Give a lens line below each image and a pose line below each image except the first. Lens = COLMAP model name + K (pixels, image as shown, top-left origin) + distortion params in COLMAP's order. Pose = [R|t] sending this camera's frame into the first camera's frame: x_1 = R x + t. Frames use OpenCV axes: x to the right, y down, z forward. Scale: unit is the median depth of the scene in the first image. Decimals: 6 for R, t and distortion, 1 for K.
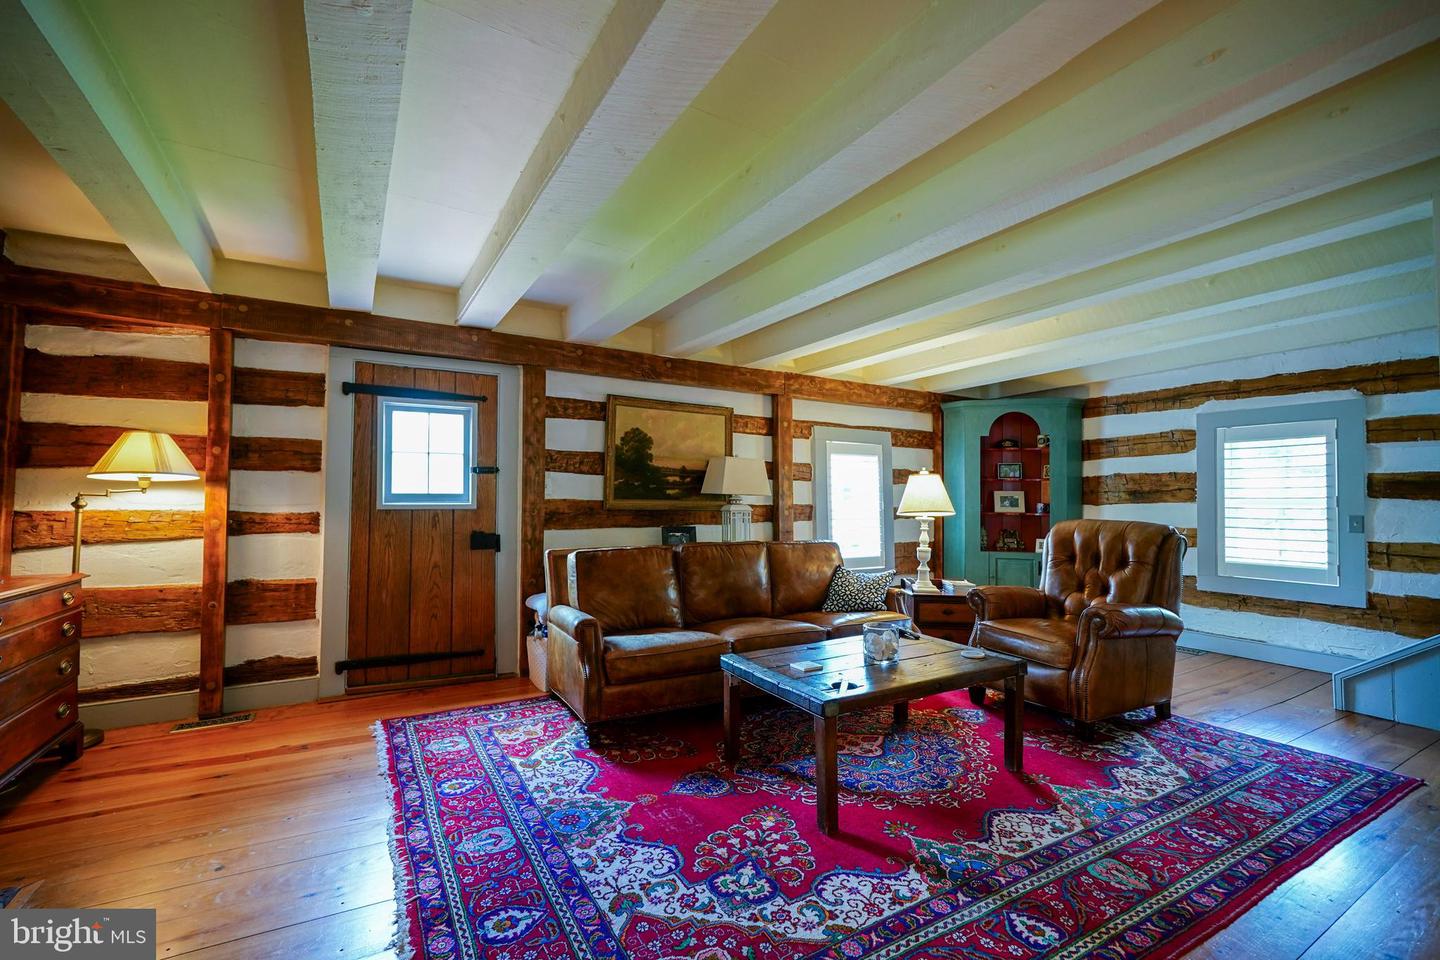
lens RADIAL K [[625.4, 0, 705.9], [0, 625.4, 480.2], [0, 0, 1]] dist [-0.004443, 0.004124]
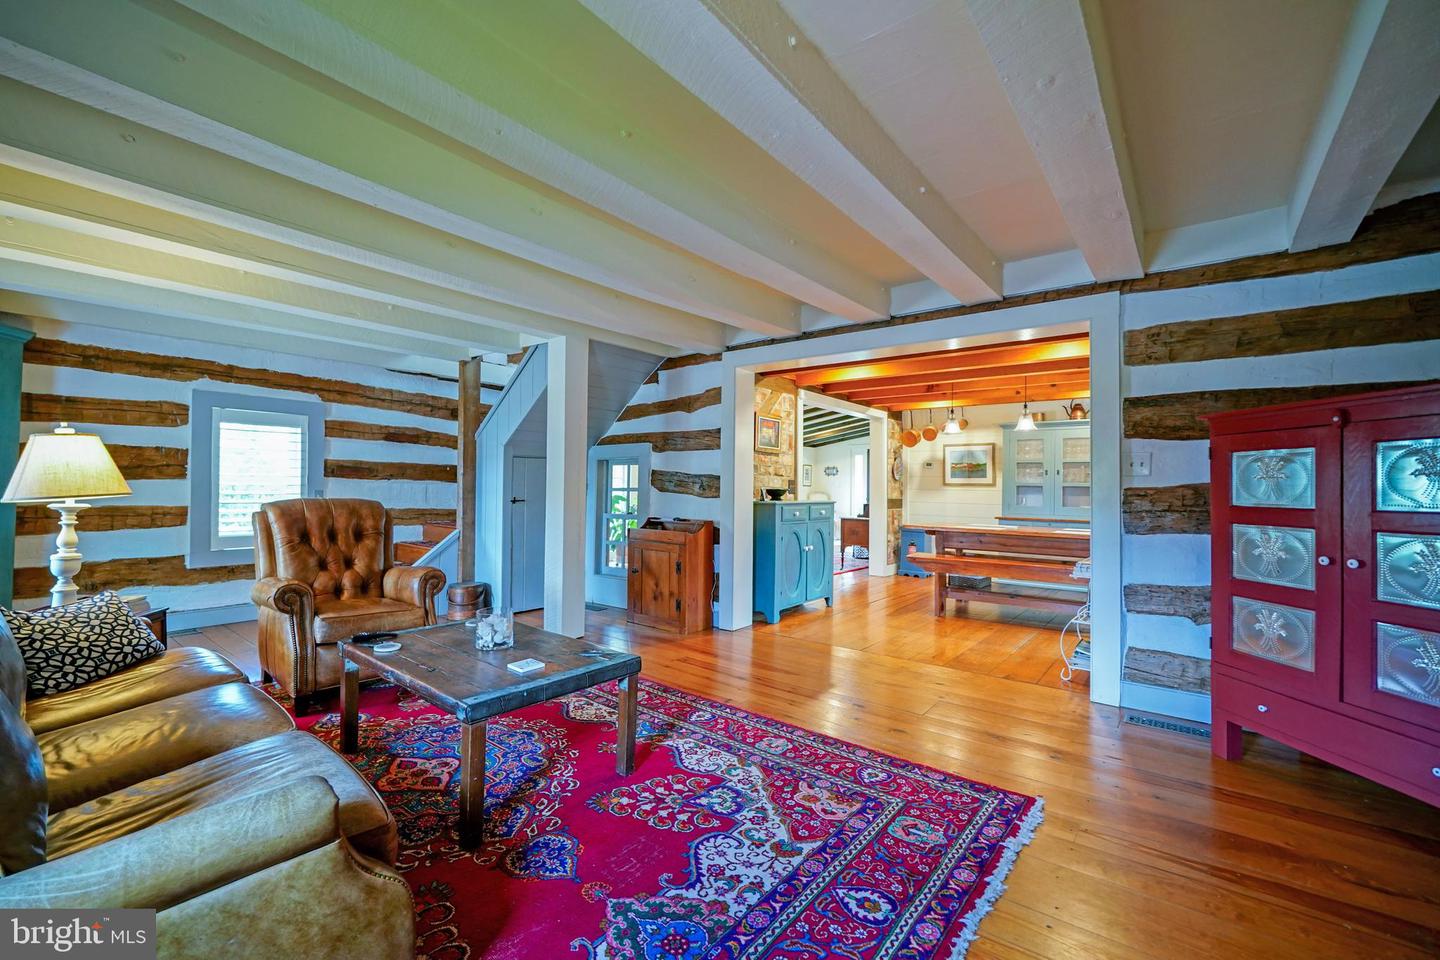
lens RADIAL K [[625.4, 0, 714.0], [0, 625.4, 484.2], [0, 0, 1]] dist [-0.004443, 0.004124]
pose [[-0.385589, -0.007216, 0.922642, -0.975704], [-0.042059, 0.999067, -0.009763, 0.040531], [-0.921711, -0.042570, -0.385533, 1.396827]]
